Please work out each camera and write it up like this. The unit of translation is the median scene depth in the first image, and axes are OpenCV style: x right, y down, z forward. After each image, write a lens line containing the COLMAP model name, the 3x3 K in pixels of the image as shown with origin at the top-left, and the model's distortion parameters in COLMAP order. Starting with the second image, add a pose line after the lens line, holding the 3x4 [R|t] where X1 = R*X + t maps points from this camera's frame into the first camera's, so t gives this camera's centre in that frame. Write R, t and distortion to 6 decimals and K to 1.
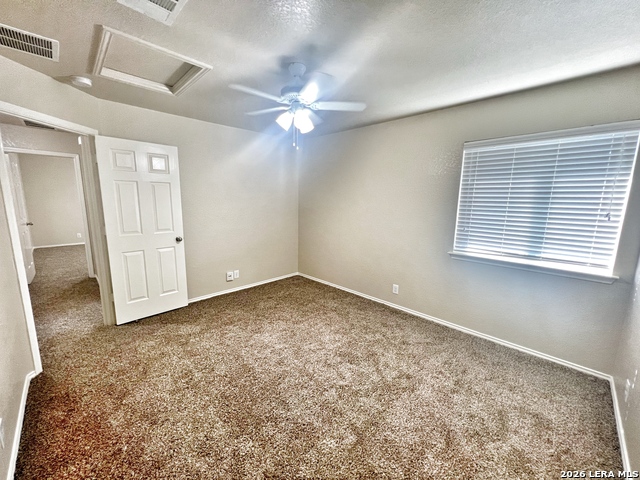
lens RADIAL K [[255.4, 0, 320.0], [0, 255.4, 240.0], [0, 0, 1]] dist [-0.002663, -0.000129]
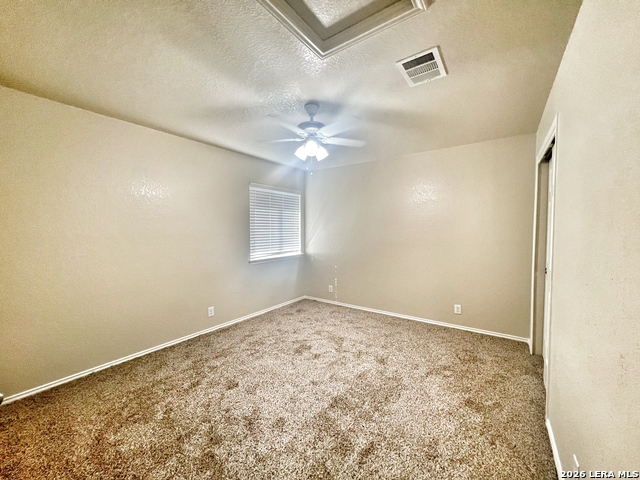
lens RADIAL K [[255.4, 0, 320.0], [0, 255.4, 240.0], [0, 0, 1]] dist [-0.002663, -0.000129]
pose [[-0.159947, -0.063296, 0.985094, -1.021414], [0.156568, 0.983683, 0.088626, -0.141439], [-0.974630, 0.168409, -0.147427, 0.975917]]
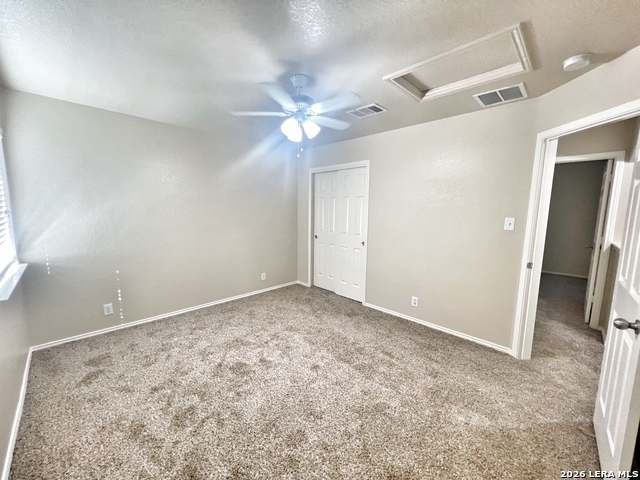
lens RADIAL K [[255.4, 0, 320.0], [0, 255.4, 240.0], [0, 0, 1]] dist [-0.002663, -0.000129]
pose [[-0.999473, -0.032380, -0.002301, -0.149259], [-0.031724, 0.959292, 0.280627, -0.272907], [-0.006879, 0.280552, -0.959814, 1.717619]]
